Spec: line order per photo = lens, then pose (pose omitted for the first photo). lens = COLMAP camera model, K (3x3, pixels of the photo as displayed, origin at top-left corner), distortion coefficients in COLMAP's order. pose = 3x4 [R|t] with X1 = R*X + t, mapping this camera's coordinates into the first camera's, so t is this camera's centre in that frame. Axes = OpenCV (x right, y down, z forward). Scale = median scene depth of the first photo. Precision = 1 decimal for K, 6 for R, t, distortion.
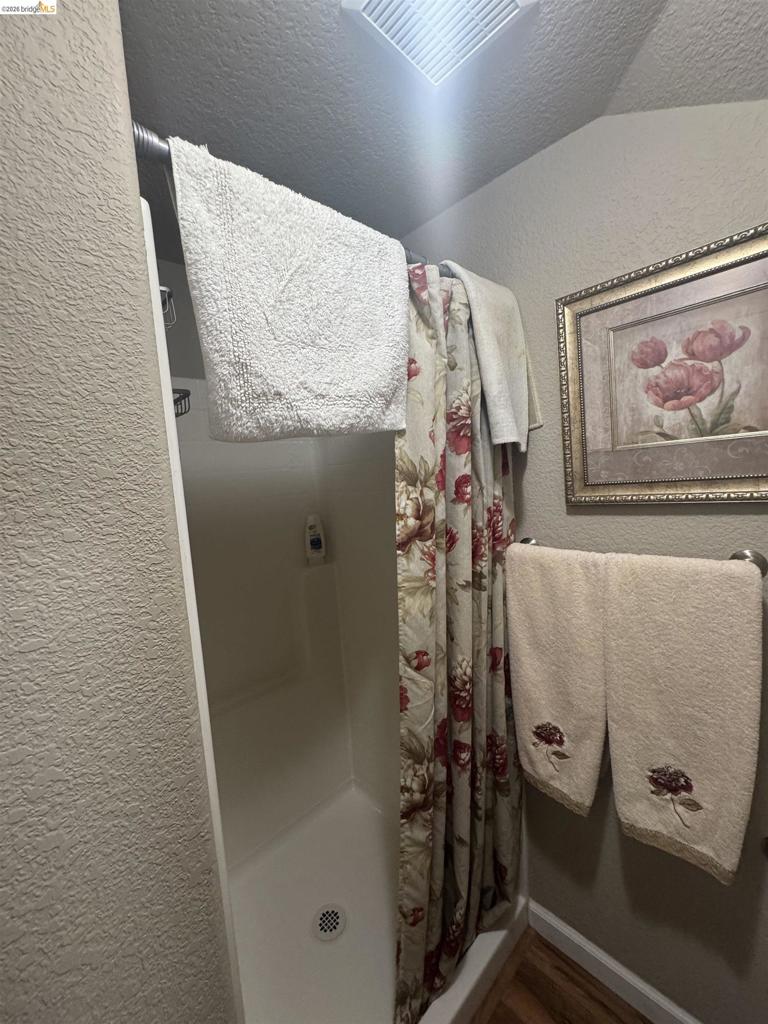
lens RADIAL K [[408.1, 0, 381.5], [0, 408.1, 510.8], [0, 0, 1]] dist [-0.004507, 0.000124]
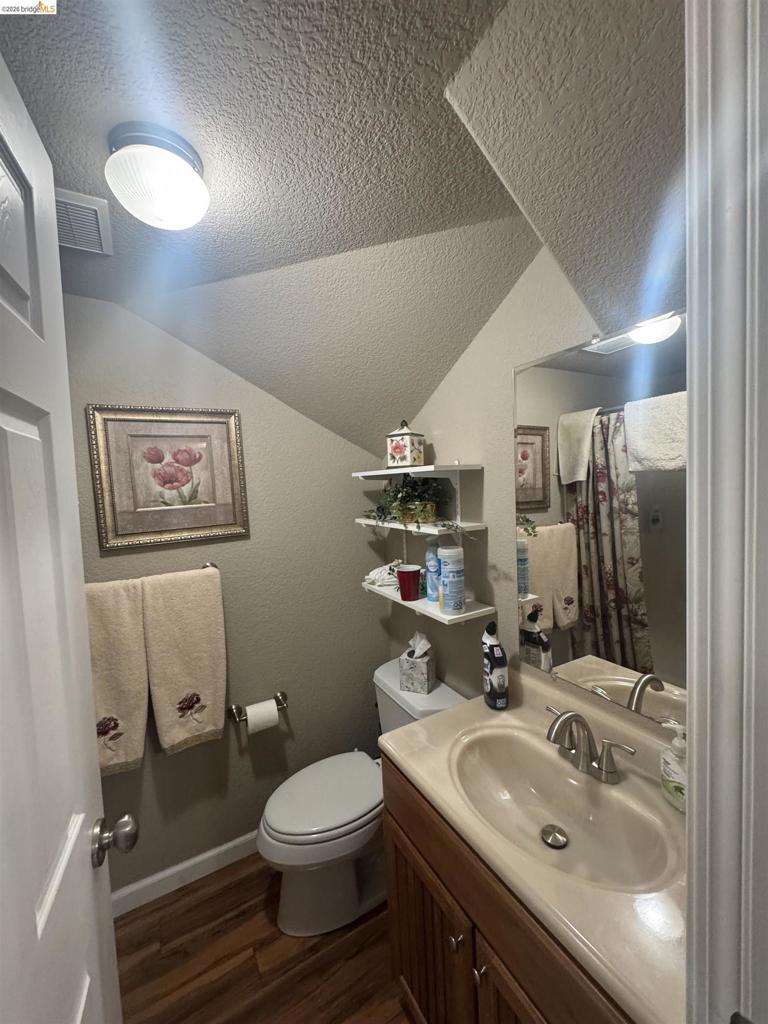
lens RADIAL K [[408.1, 0, 382.6], [0, 408.1, 512.2], [0, 0, 1]] dist [-0.004507, 0.000124]
pose [[0.251497, 0.007004, 0.967833, -0.745761], [0.115574, 0.992601, -0.037216, 0.021810], [-0.960933, 0.121216, 0.248826, -0.308112]]
